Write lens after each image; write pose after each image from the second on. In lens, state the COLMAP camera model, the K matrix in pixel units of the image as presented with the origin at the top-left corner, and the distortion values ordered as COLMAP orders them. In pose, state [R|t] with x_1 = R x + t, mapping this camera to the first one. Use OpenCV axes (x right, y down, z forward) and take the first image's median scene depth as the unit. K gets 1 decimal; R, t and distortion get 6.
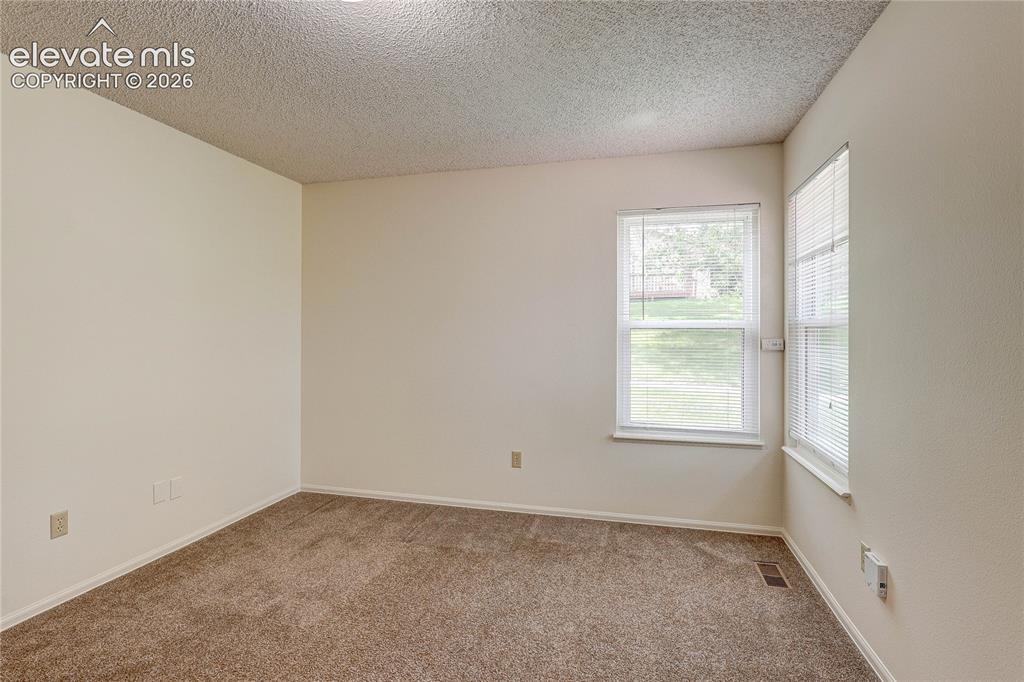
lens RADIAL K [[499.3, 0, 509.4], [0, 499.3, 329.7], [0, 0, 1]] dist [-0.000292, 0.000219]
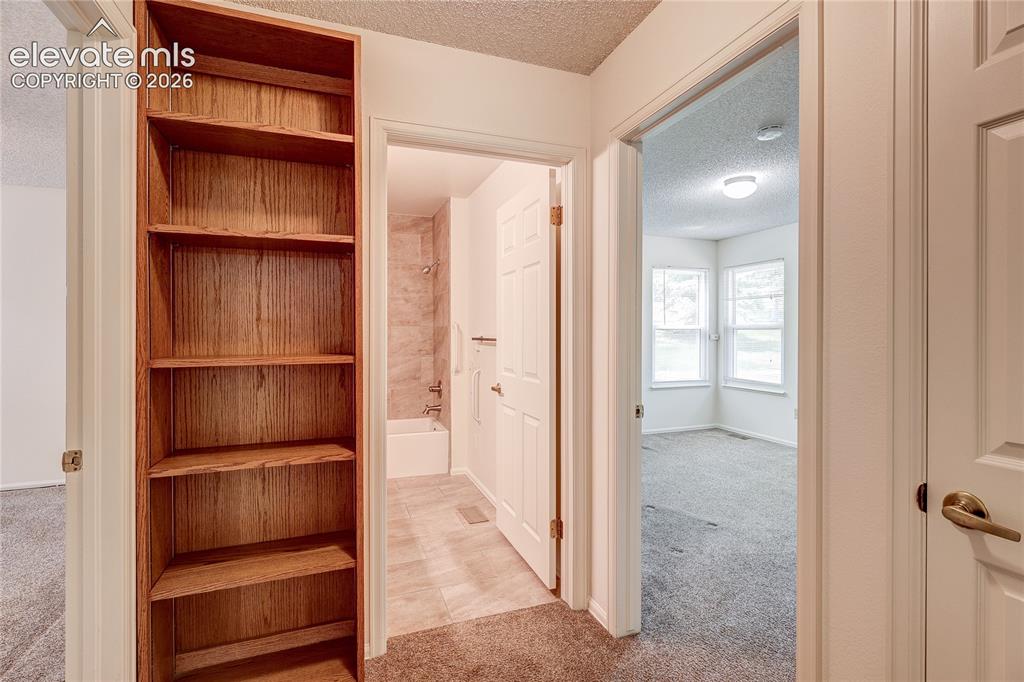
lens RADIAL K [[481.5, 0, 517.2], [0, 481.5, 336.1], [0, 0, 1]] dist [0.000899, 0.000257]
pose [[0.813935, -0.007060, 0.580913, -1.314836], [-0.001429, 0.999899, 0.014153, -0.002320], [-0.580954, -0.012350, 0.813843, -0.167424]]
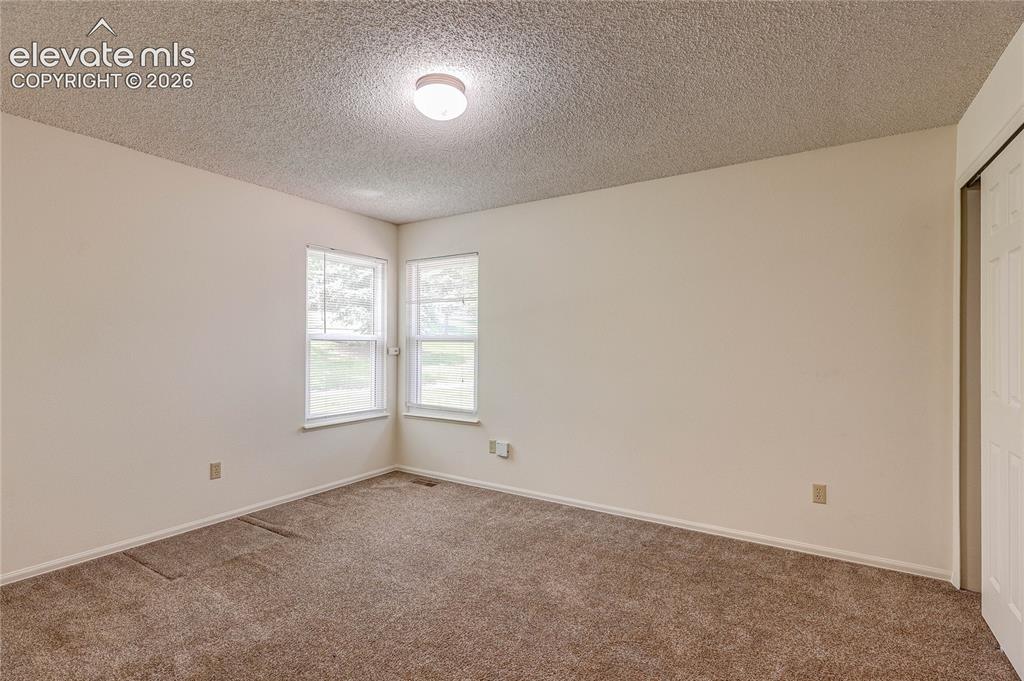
lens RADIAL K [[476.9, 0, 511.2], [0, 476.9, 346.1], [0, 0, 1]] dist [0.000952, 0.000142]
pose [[0.308399, -0.000907, 0.951257, -0.796664], [-0.011826, 0.999919, 0.004788, 0.001766], [-0.951184, -0.012727, 0.308363, 0.173043]]
